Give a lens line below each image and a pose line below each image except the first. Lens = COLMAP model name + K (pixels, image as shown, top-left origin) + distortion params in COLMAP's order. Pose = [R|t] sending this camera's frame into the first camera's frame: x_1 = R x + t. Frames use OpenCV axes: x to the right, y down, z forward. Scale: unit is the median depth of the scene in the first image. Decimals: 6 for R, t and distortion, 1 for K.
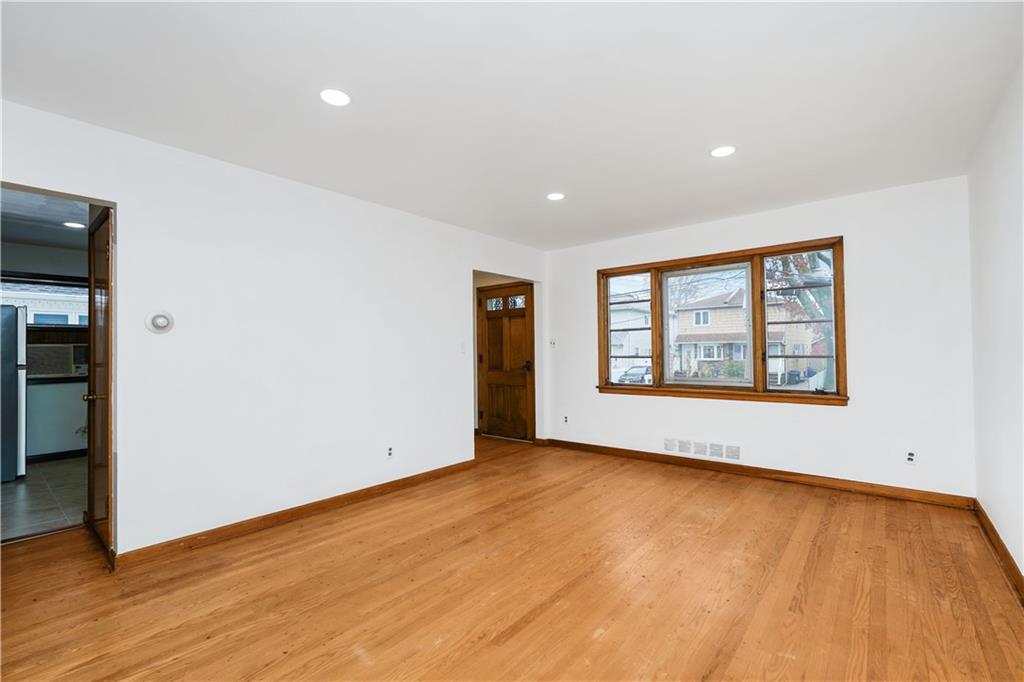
lens RADIAL K [[455.2, 0, 510.7], [0, 455.2, 343.7], [0, 0, 1]] dist [-0.004210, 0.003531]
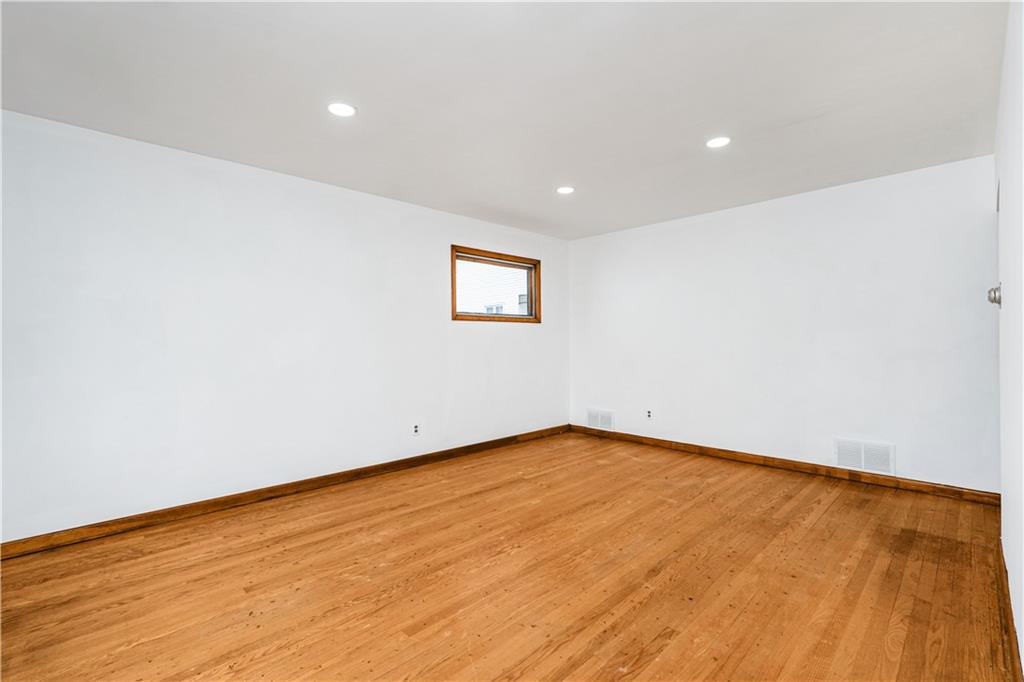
lens RADIAL K [[455.2, 0, 510.8], [0, 455.2, 341.2], [0, 0, 1]] dist [-0.004210, 0.003531]
pose [[-0.994009, 0.017773, 0.107844, 0.060992], [0.016186, 0.999748, -0.015580, 0.035871], [-0.108093, -0.013741, -0.994046, 1.816601]]
